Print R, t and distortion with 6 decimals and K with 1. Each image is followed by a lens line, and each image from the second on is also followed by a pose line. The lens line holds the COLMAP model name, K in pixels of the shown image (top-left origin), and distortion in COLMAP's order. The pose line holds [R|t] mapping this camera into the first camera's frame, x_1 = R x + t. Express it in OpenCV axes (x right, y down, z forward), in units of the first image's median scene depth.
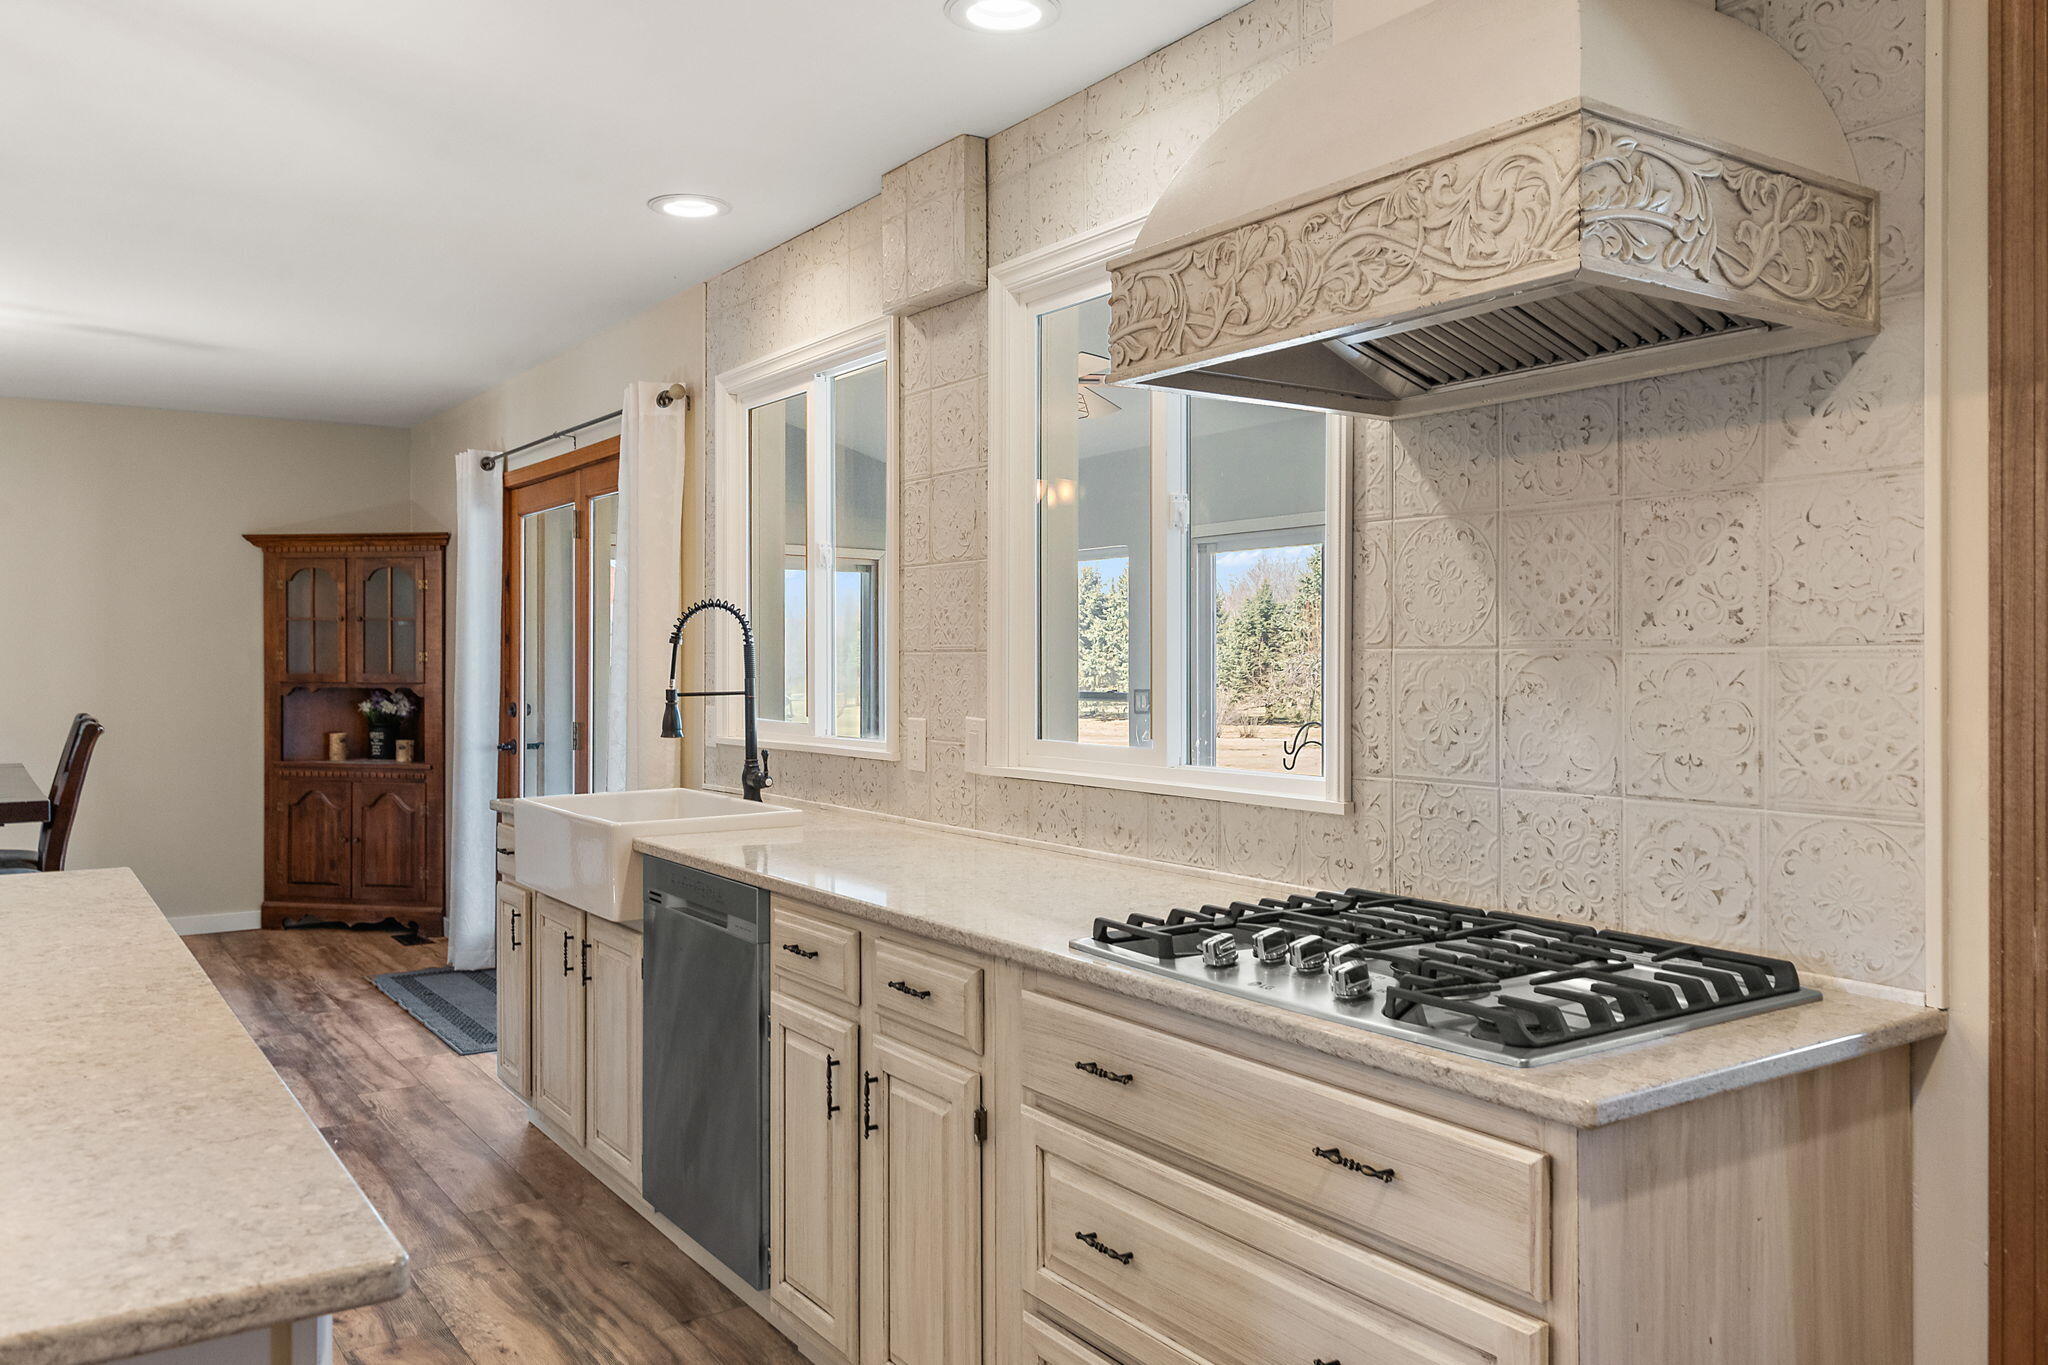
lens RADIAL K [[1549.3, 0, 1023.1], [0, 1549.3, 675.5], [0, 0, 1]] dist [0.007473, 0.005756]
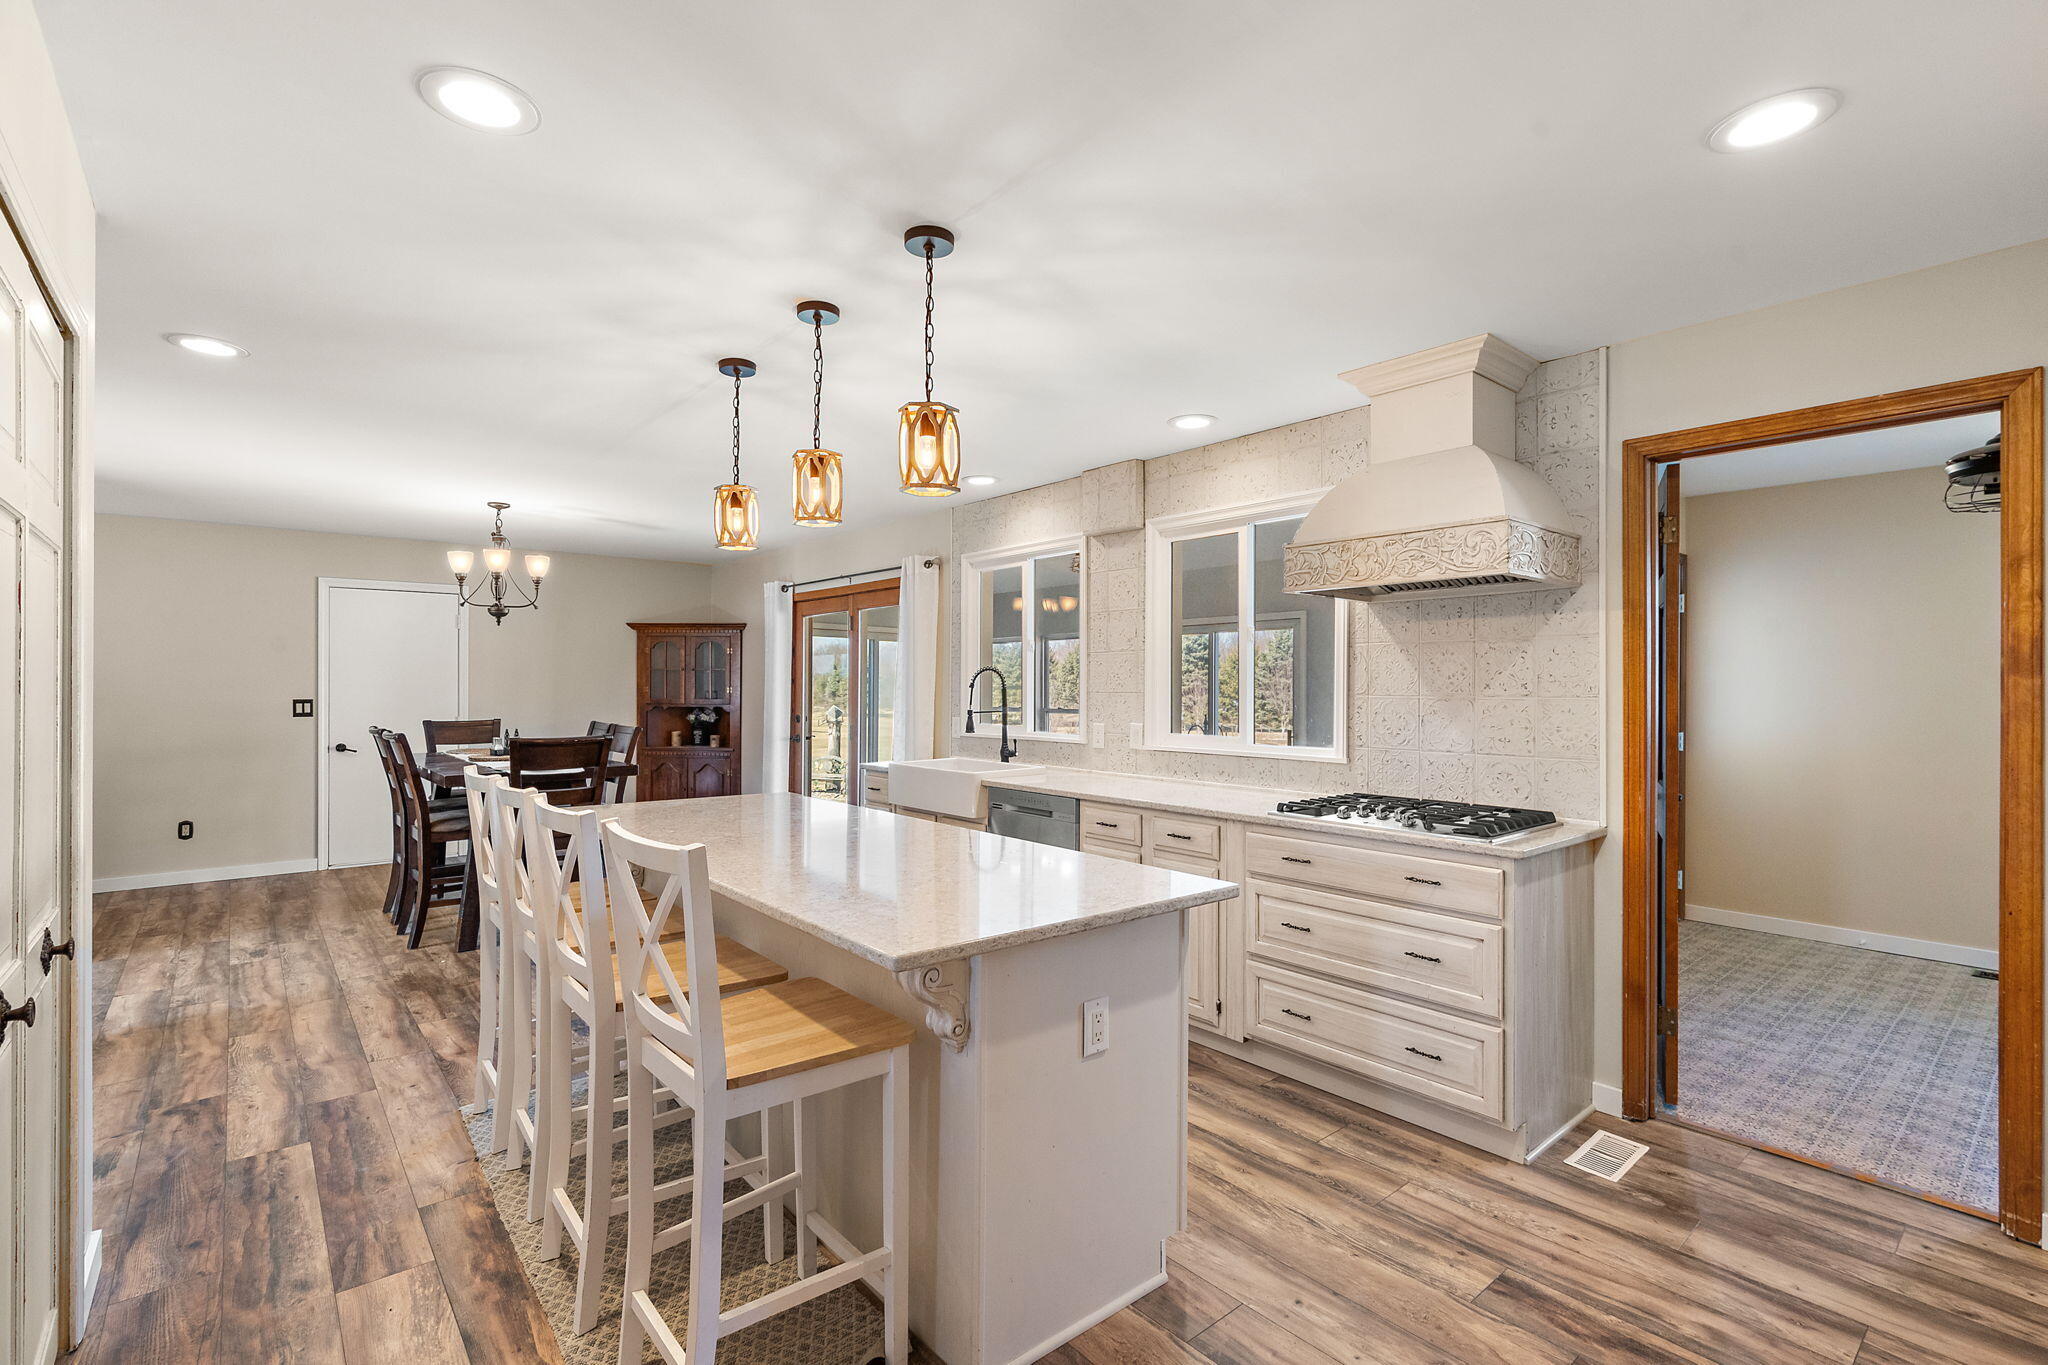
lens RADIAL K [[932.7, 0, 1025.0], [0, 932.7, 689.7], [0, 0, 1]] dist [0.001681, 0.000114]
pose [[0.994218, 0.004021, 0.107309, -0.455798], [-0.003114, 0.999958, -0.008612, -0.012103], [-0.107339, 0.008228, 0.994188, -0.408514]]
